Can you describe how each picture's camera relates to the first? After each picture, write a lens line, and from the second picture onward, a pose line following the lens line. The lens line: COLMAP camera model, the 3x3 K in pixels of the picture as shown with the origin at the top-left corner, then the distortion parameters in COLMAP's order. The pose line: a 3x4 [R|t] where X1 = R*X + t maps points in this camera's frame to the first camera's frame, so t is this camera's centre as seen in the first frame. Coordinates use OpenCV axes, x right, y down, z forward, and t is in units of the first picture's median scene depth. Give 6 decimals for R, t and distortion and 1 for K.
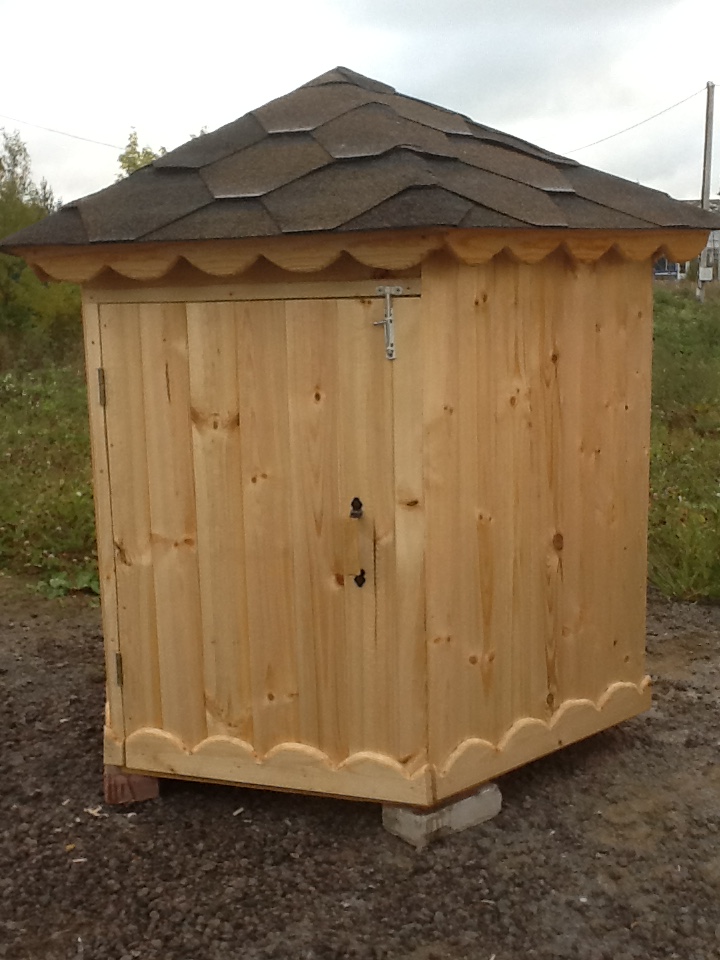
lens RADIAL K [[1195.9, 0, 360.0], [0, 1195.9, 480.0], [0, 0, 1]] dist [0.003989, -0.011188]
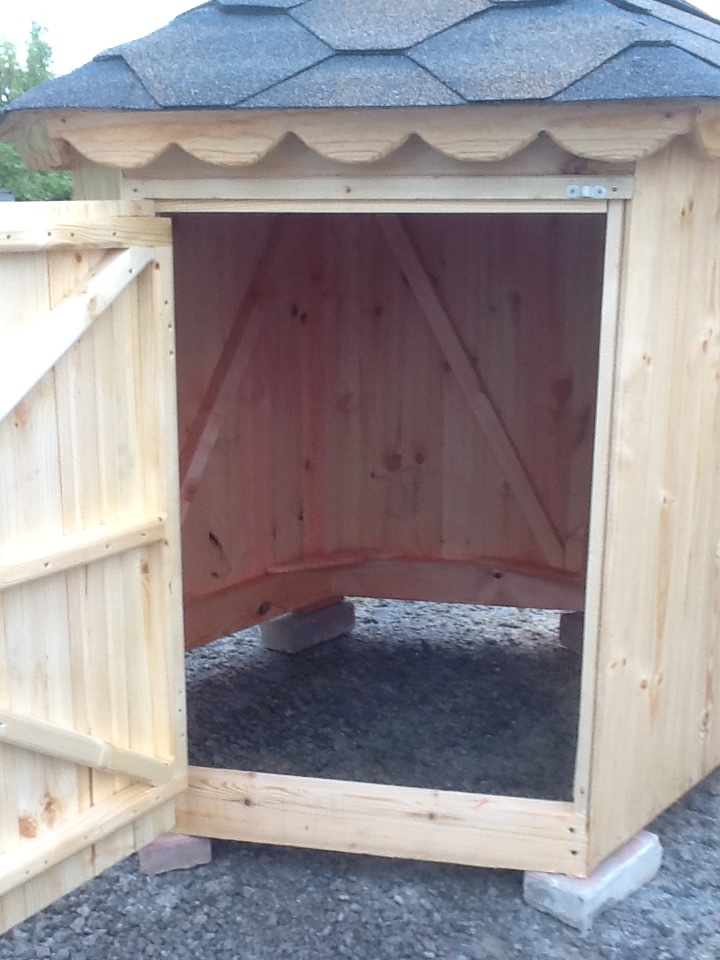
lens RADIAL K [[1224.1, 0, 359.6], [0, 1224.1, 501.6], [0, 0, 1]] dist [0.007111, -0.027916]
pose [[0.991141, -0.005042, 0.132720, -0.198411], [-0.006983, 0.995919, 0.089980, -0.037585], [-0.132632, -0.090109, 0.987061, 0.269031]]
